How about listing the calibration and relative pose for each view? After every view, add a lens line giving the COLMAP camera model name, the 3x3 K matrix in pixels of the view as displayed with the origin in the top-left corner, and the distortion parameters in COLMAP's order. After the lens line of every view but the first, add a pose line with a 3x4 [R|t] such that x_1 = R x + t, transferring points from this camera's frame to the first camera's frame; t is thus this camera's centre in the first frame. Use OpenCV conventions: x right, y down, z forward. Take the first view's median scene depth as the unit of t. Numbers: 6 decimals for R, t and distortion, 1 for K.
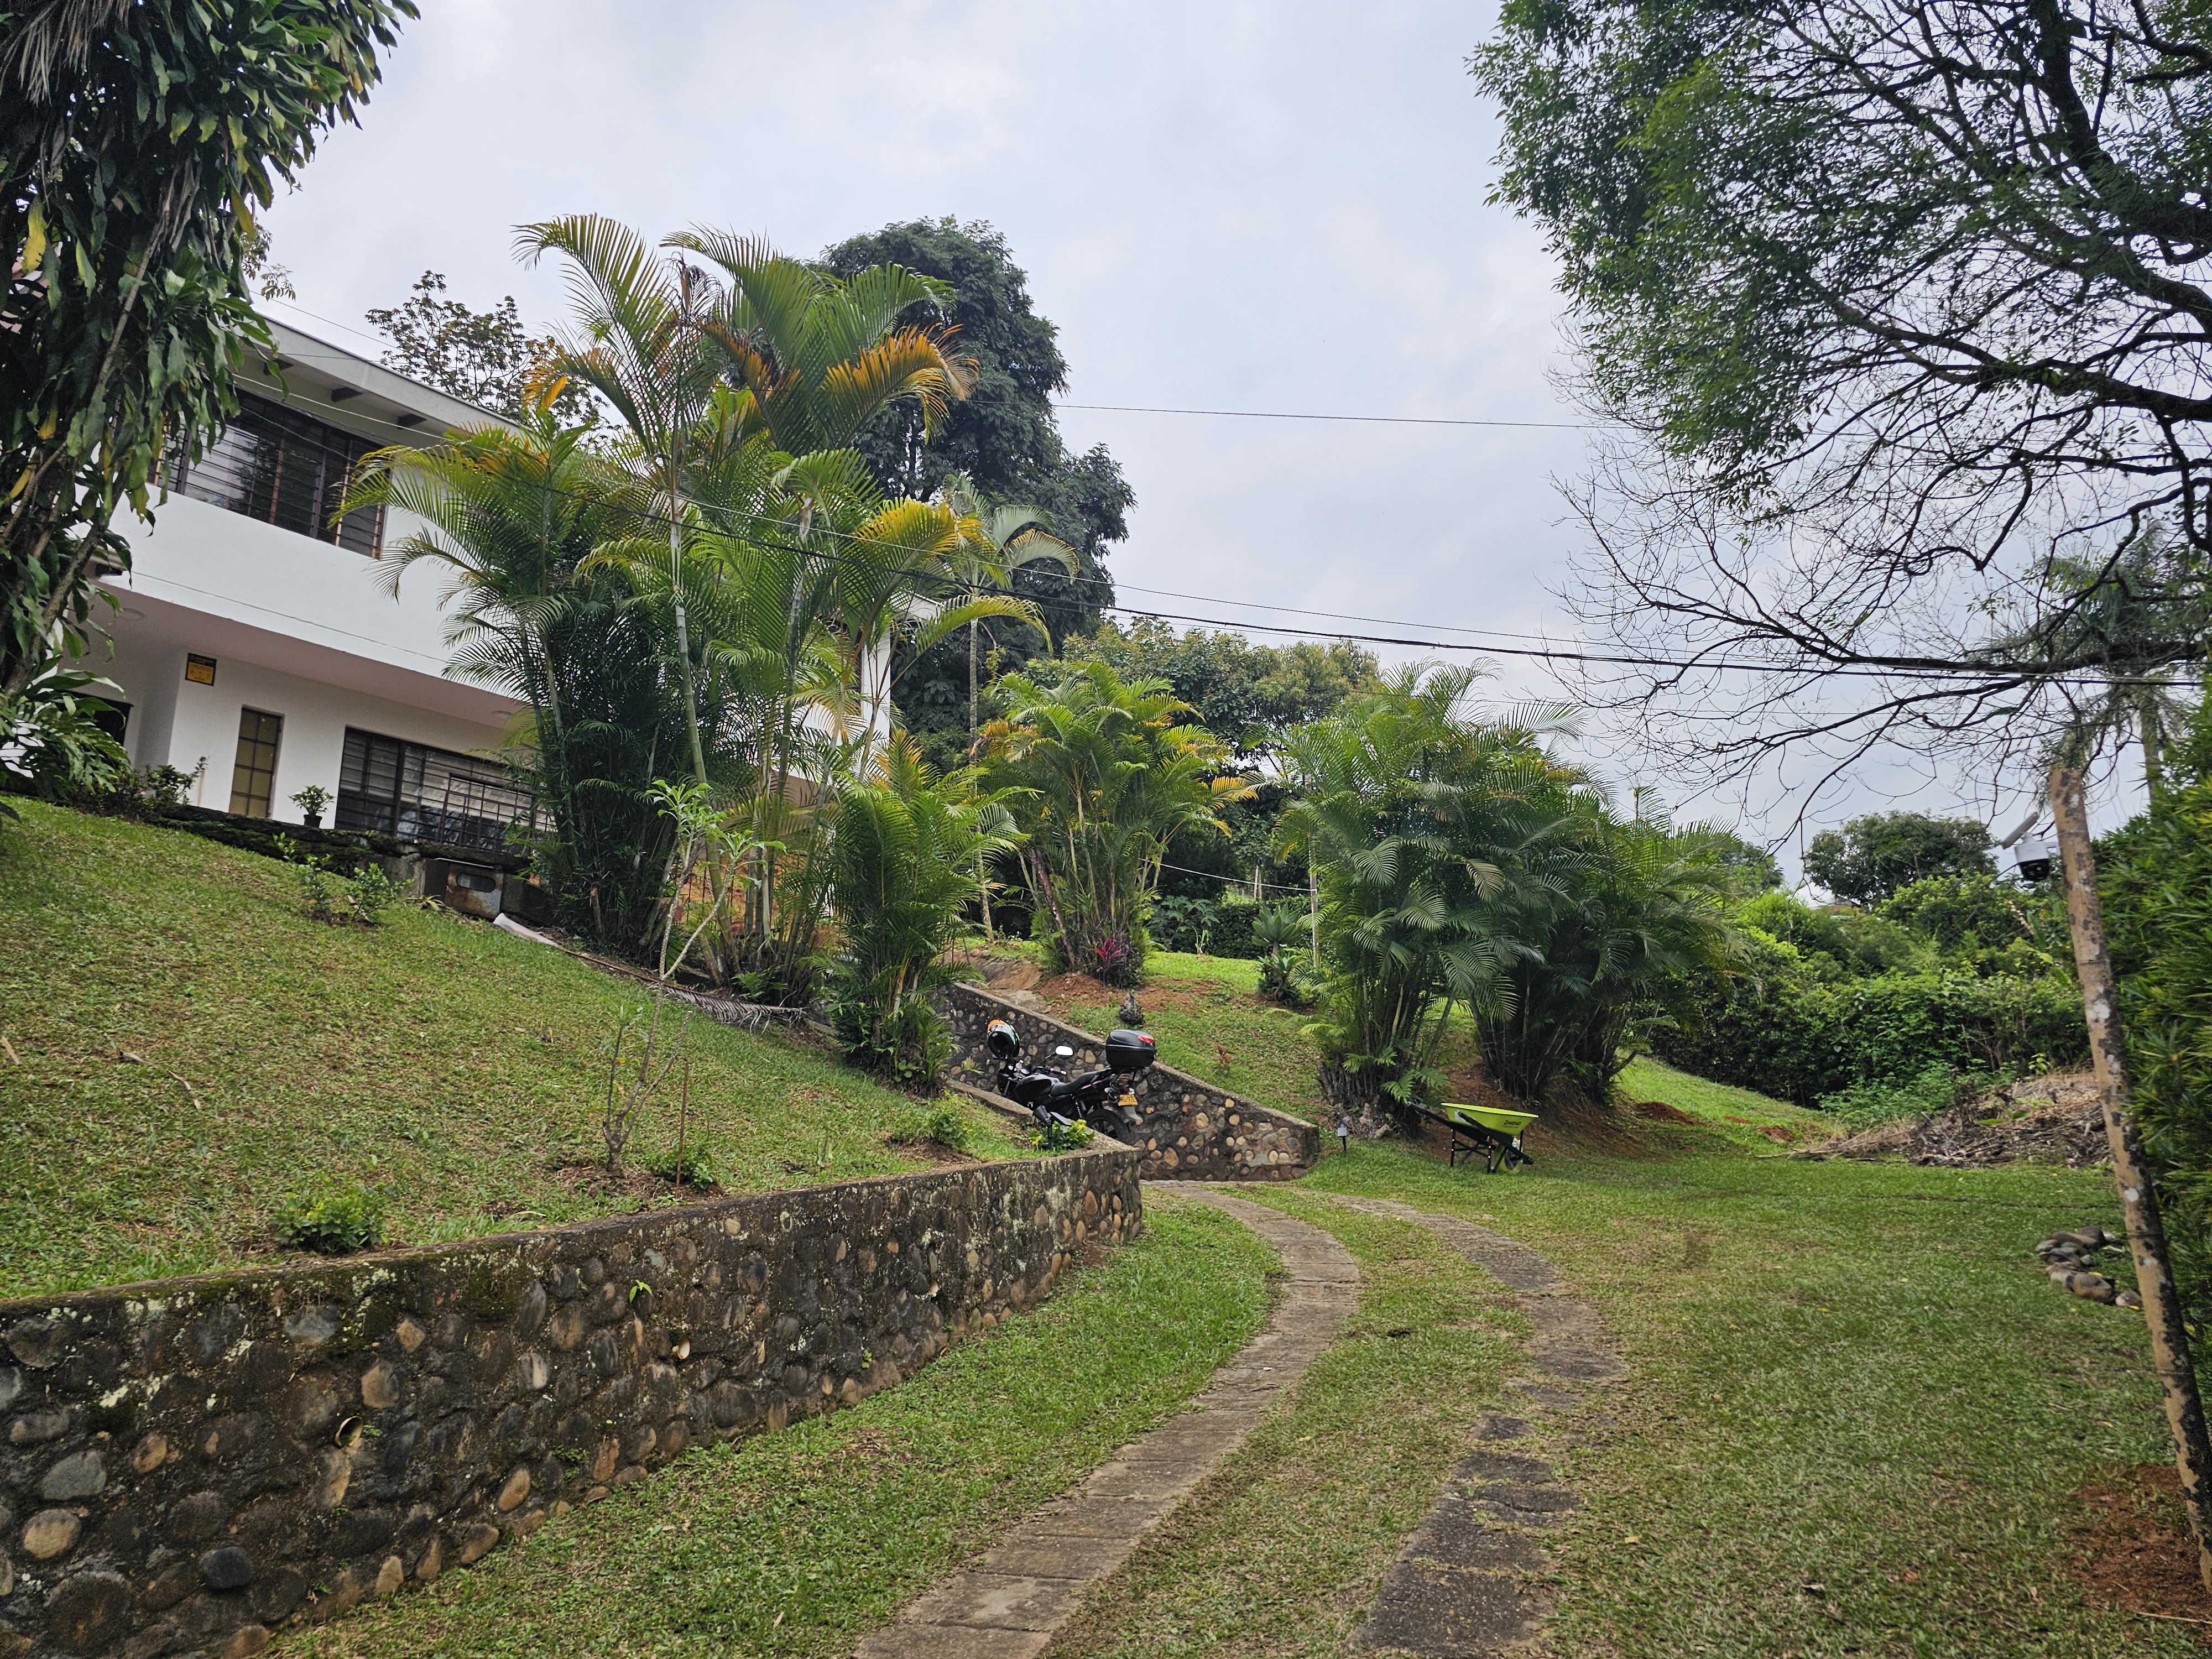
lens RADIAL K [[1501.4, 0, 1110.9], [0, 1501.4, 842.6], [0, 0, 1]] dist [0.095314, -0.079245]
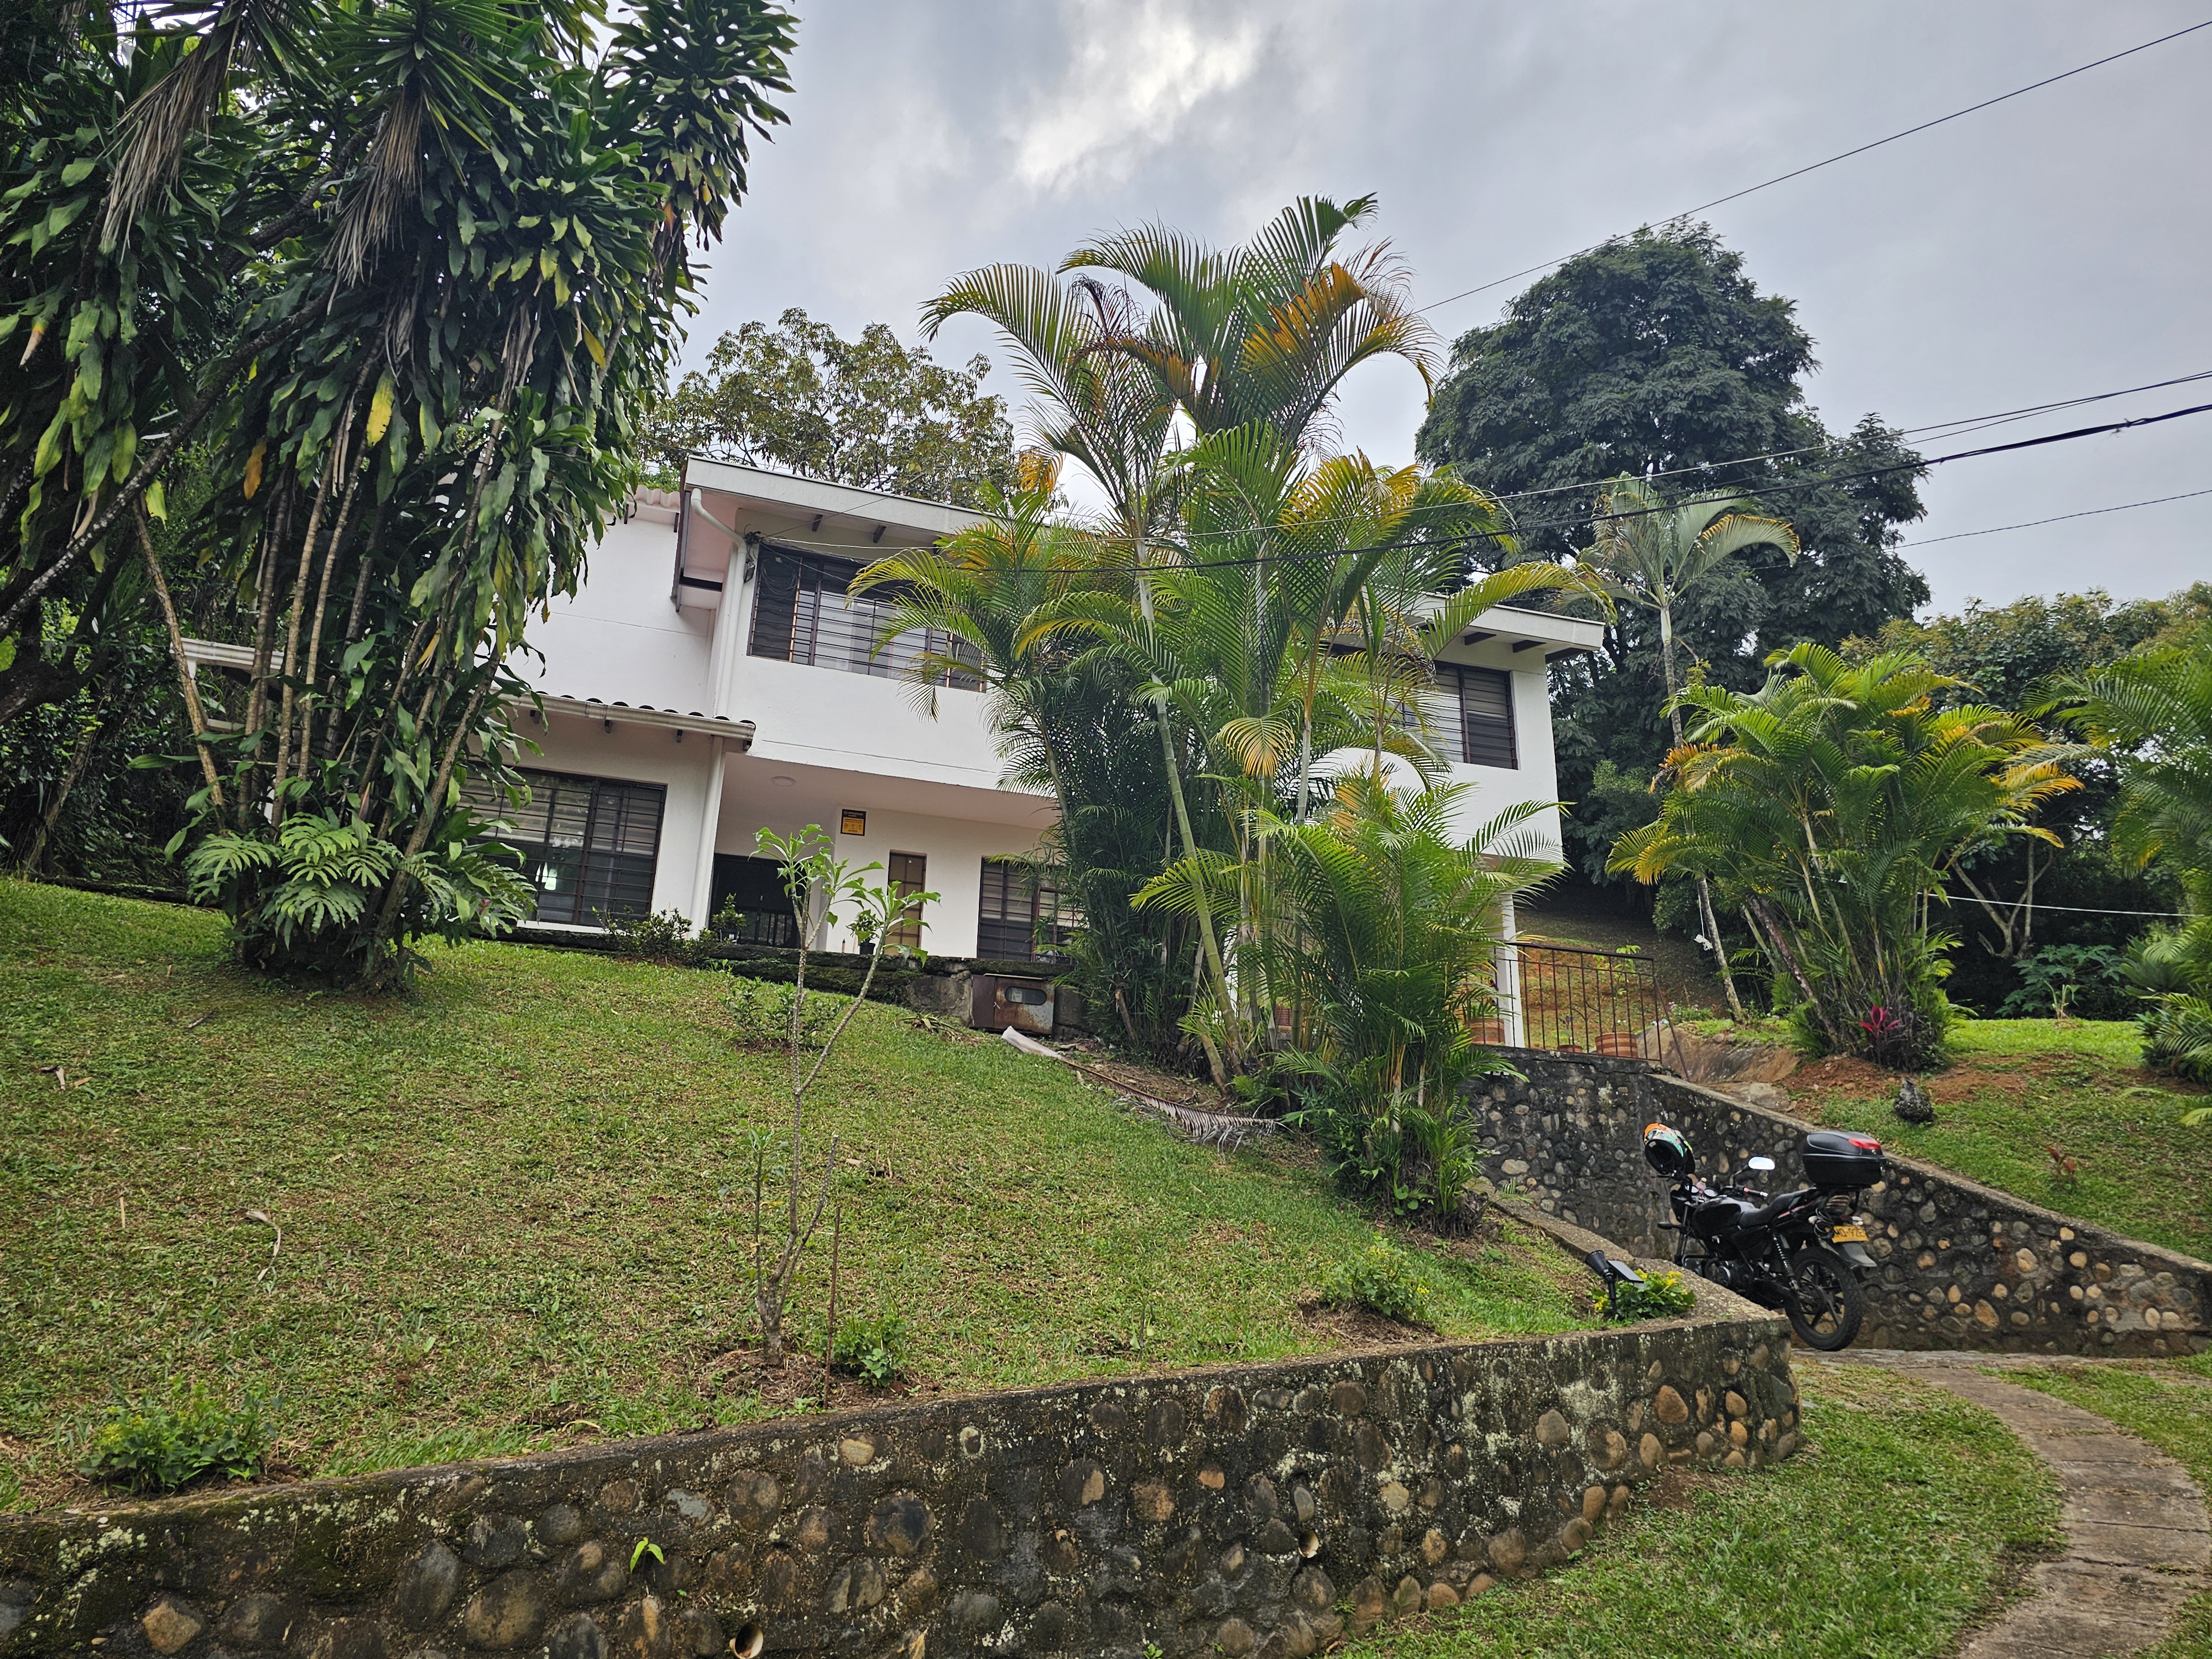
lens RADIAL K [[1515.2, 0, 1110.0], [0, 1515.2, 807.1], [0, 0, 1]] dist [0.048206, -0.034735]
pose [[0.845043, -0.152581, -0.512467, 0.131163], [0.103997, 0.987019, -0.122386, 0.032009], [0.524488, 0.050127, 0.849941, 0.240583]]
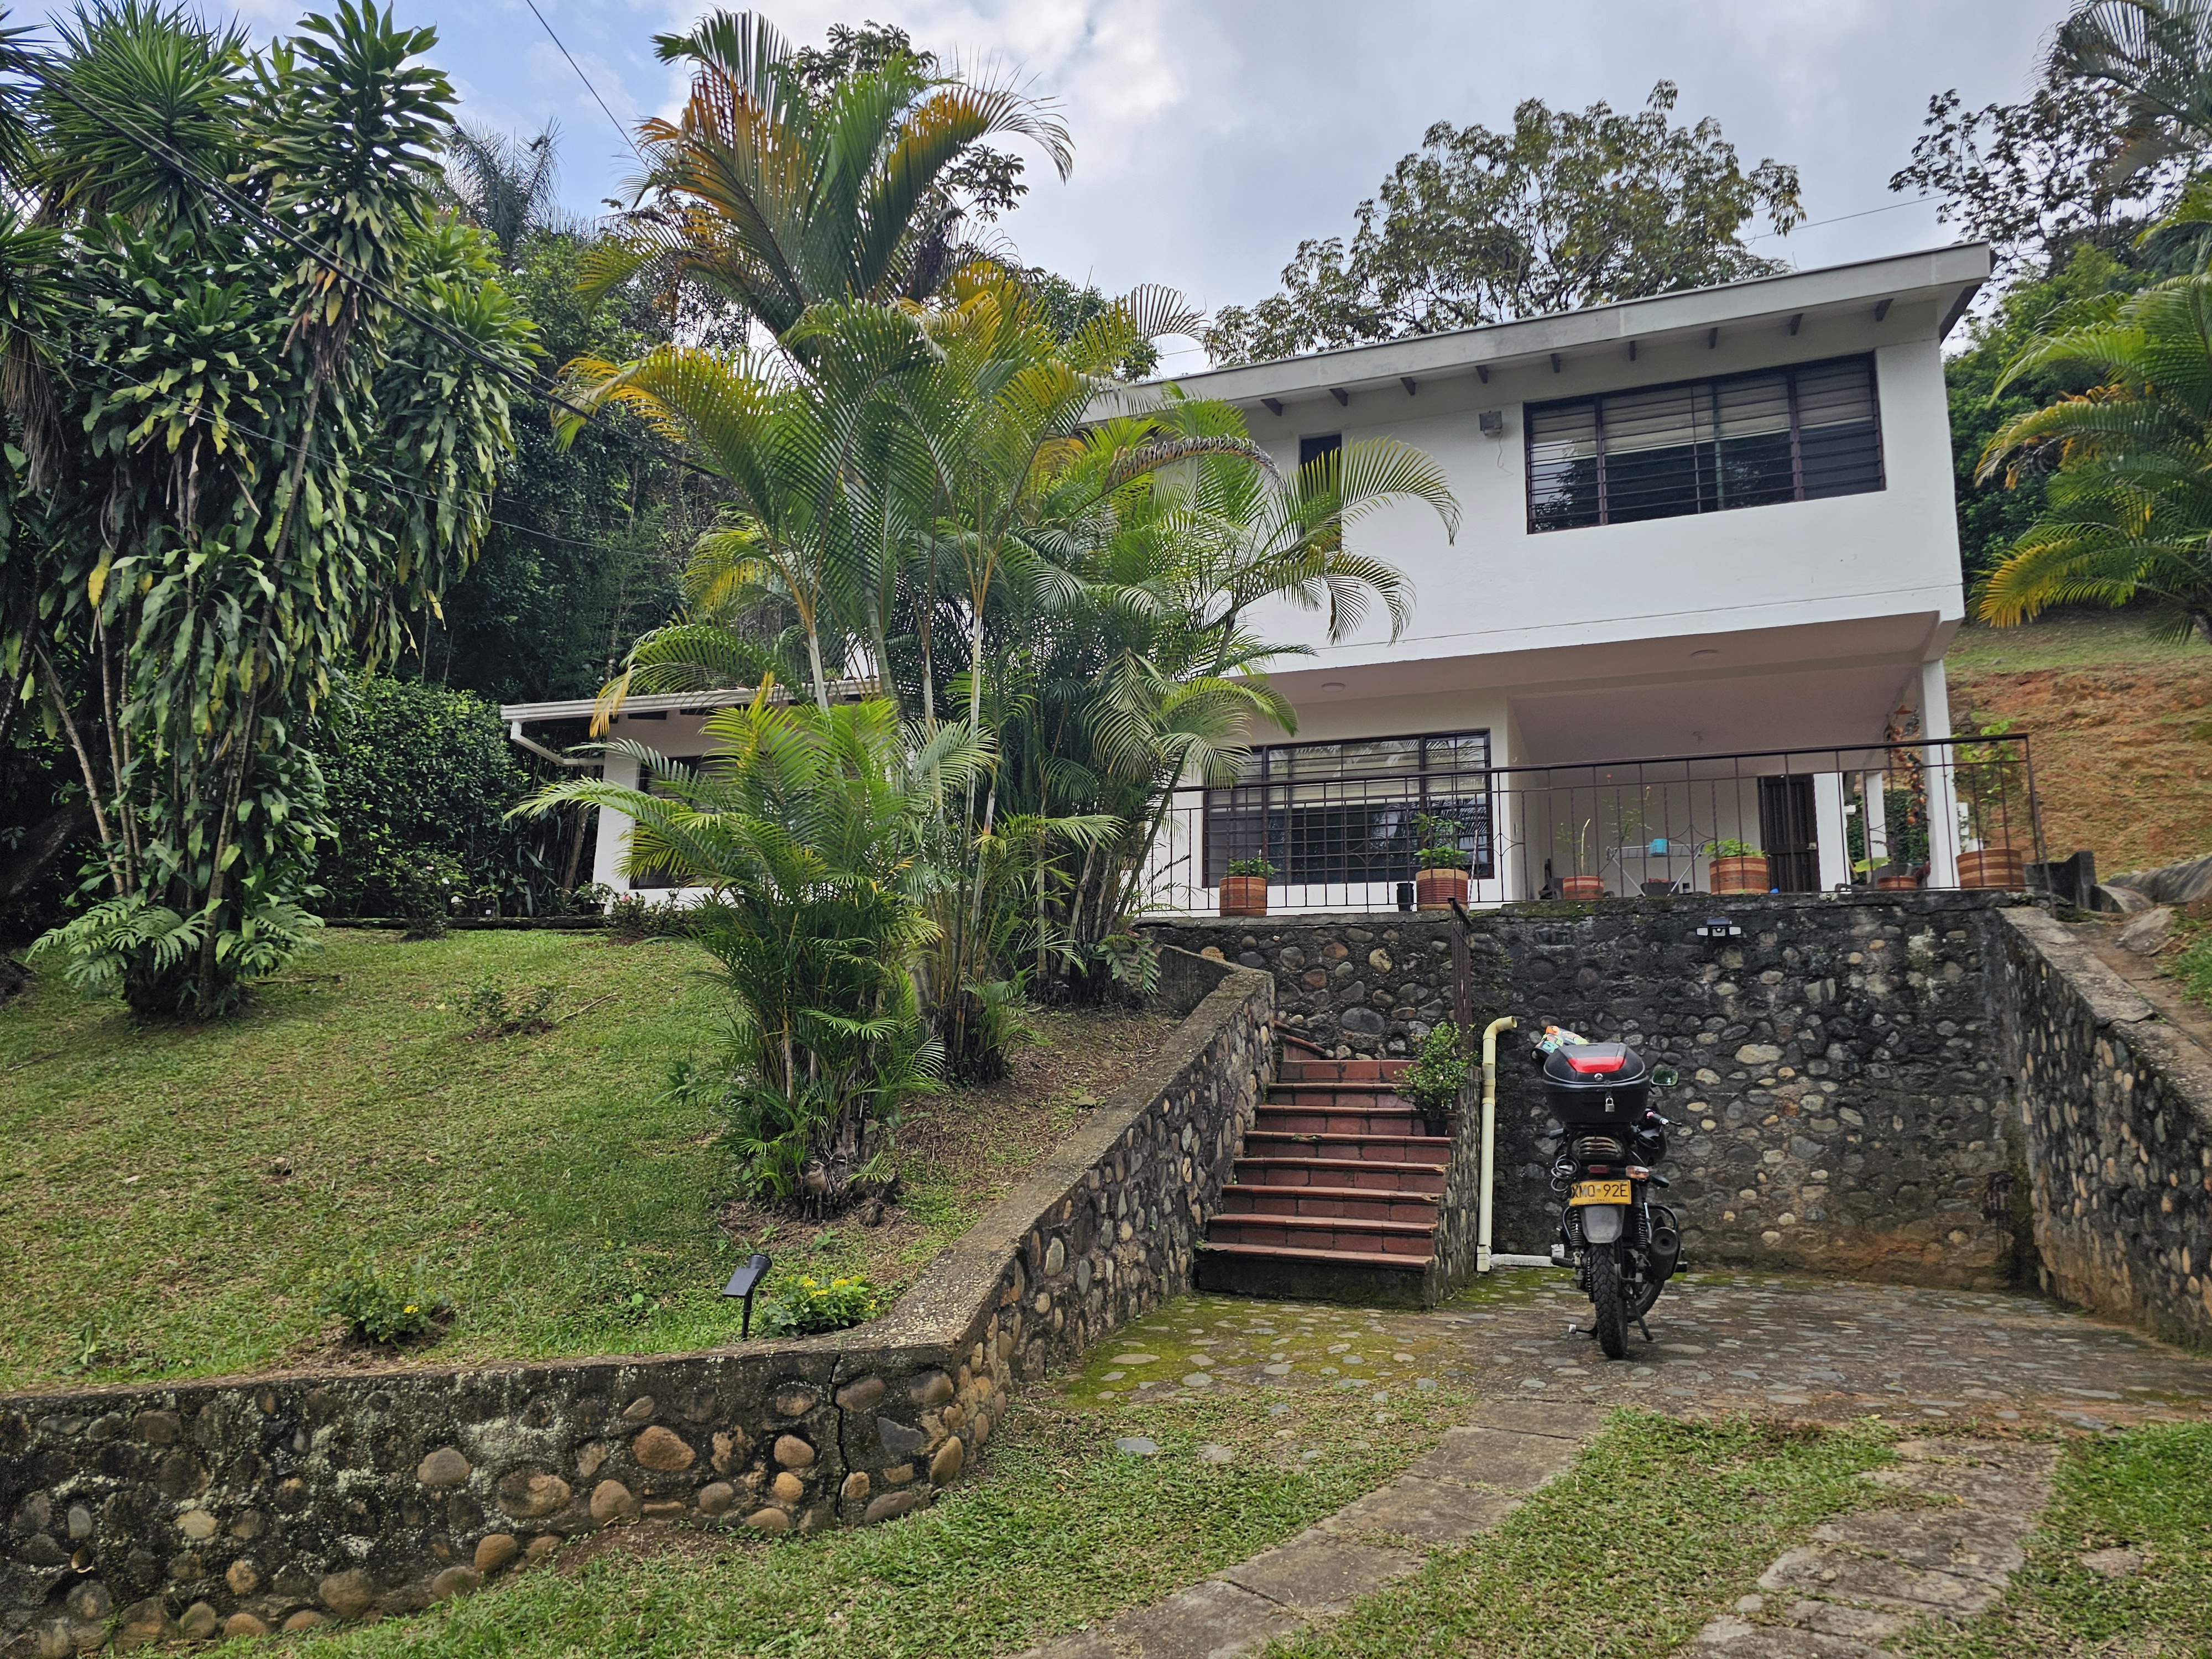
lens RADIAL K [[1506.2, 0, 1090.8], [0, 1506.2, 863.2], [0, 0, 1]] dist [0.051497, -0.044512]
pose [[0.322296, -0.160534, -0.932928, 0.480091], [0.207096, 0.973600, -0.095988, 0.095057], [0.923708, -0.162269, 0.347033, 0.803906]]
